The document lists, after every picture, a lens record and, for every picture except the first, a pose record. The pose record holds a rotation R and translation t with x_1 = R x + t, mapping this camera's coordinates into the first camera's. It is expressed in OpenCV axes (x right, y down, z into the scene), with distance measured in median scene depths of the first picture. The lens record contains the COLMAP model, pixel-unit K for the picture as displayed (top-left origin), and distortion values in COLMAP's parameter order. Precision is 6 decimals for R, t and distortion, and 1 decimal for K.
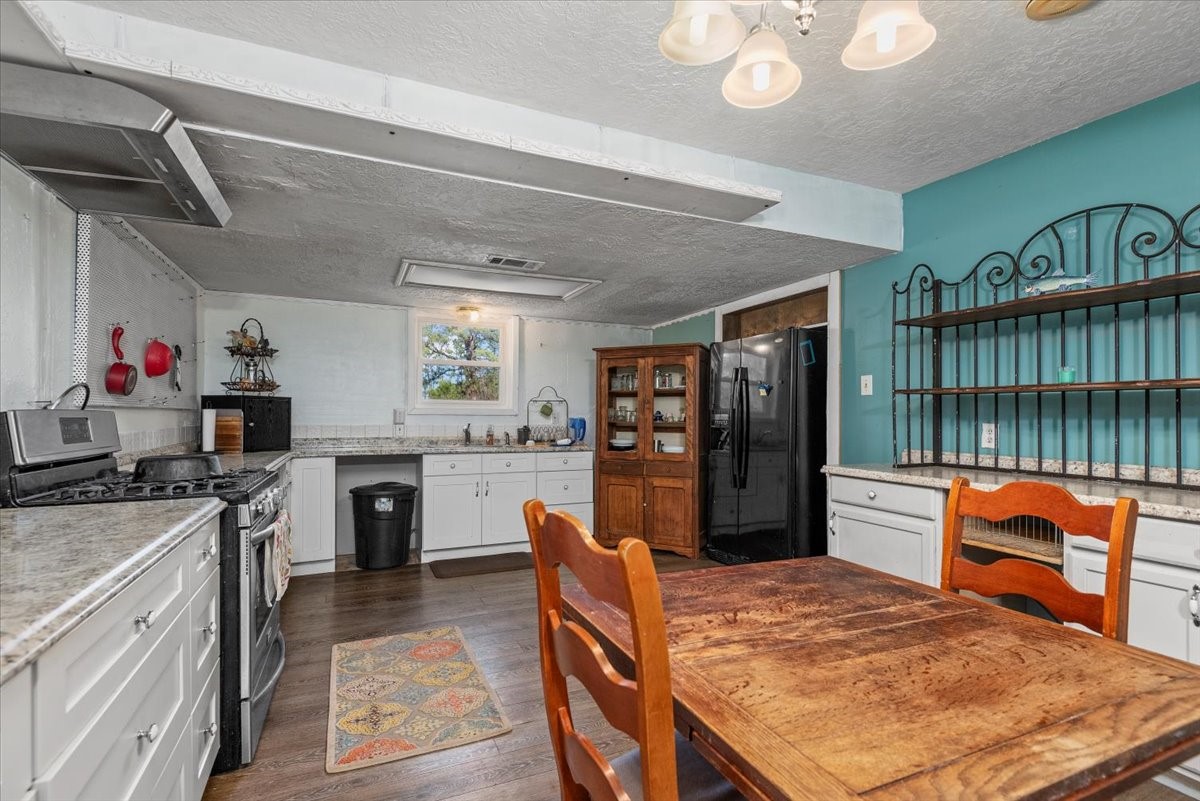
lens RADIAL K [[558.1, 0, 586.2], [0, 558.1, 403.7], [0, 0, 1]] dist [0.035731, -0.020068]
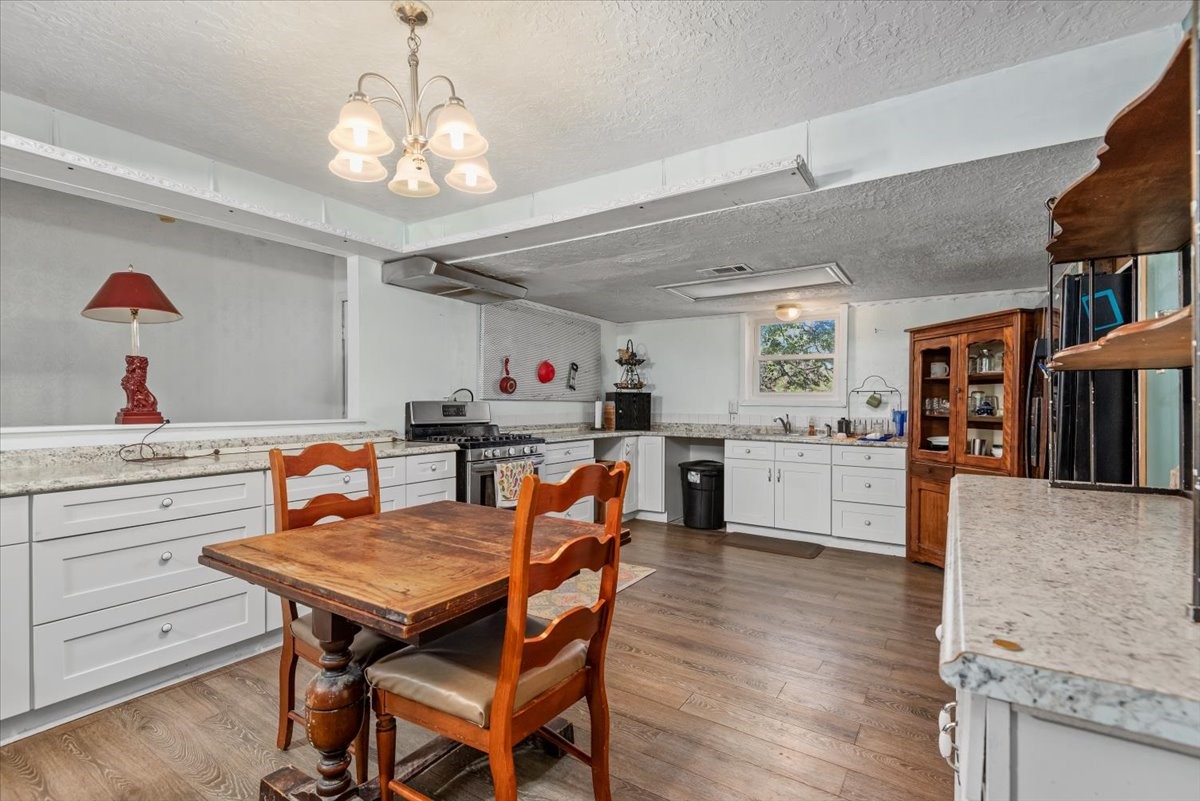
lens RADIAL K [[548.0, 0, 600.0], [0, 548.0, 400.5], [0, 0, 1]] dist [0.045752, -0.000082]
pose [[0.550572, -0.004764, -0.834774, 0.660519], [0.010448, 0.999945, 0.001185, 0.006266], [0.834723, -0.009374, 0.550591, 0.179907]]
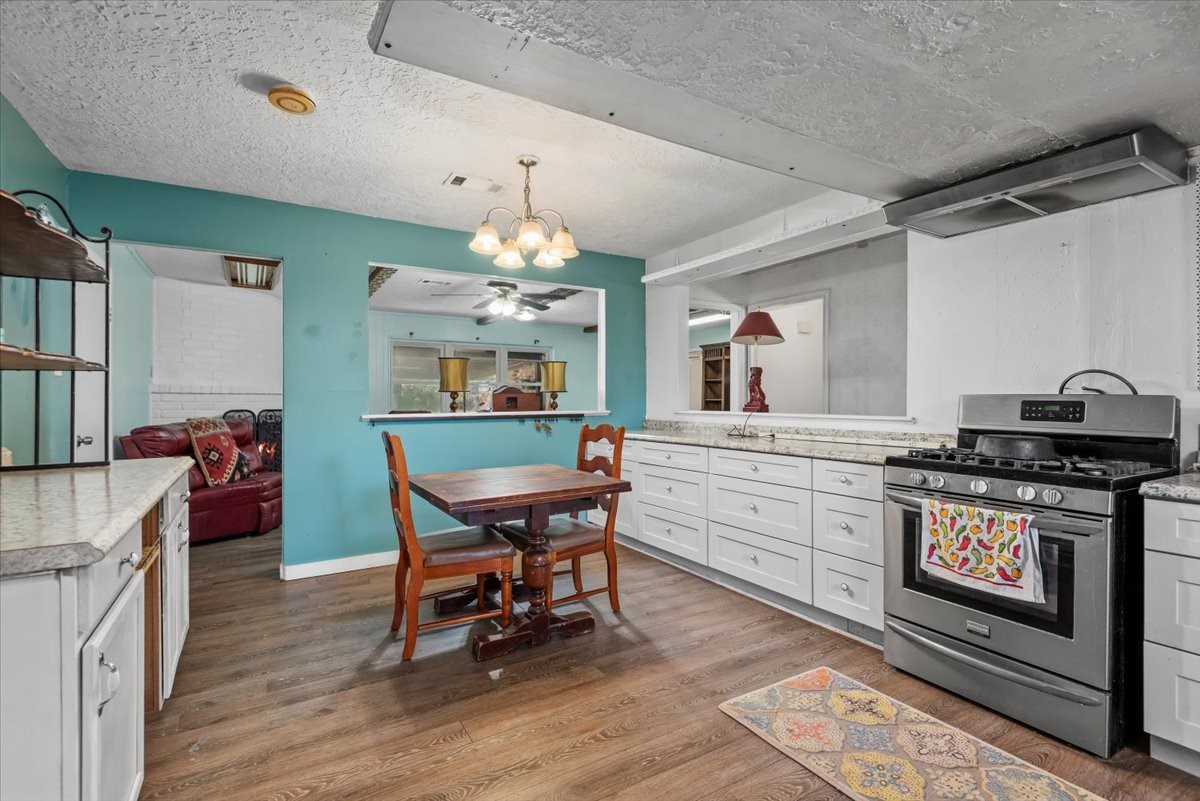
lens RADIAL K [[554.5, 0, 594.8], [0, 554.5, 395.3], [0, 0, 1]] dist [0.018629, -0.000338]
pose [[-0.990701, -0.001236, -0.136048, 0.136580], [0.001361, 0.999819, -0.018996, 0.019650], [0.136047, -0.019004, -0.990520, 1.186498]]
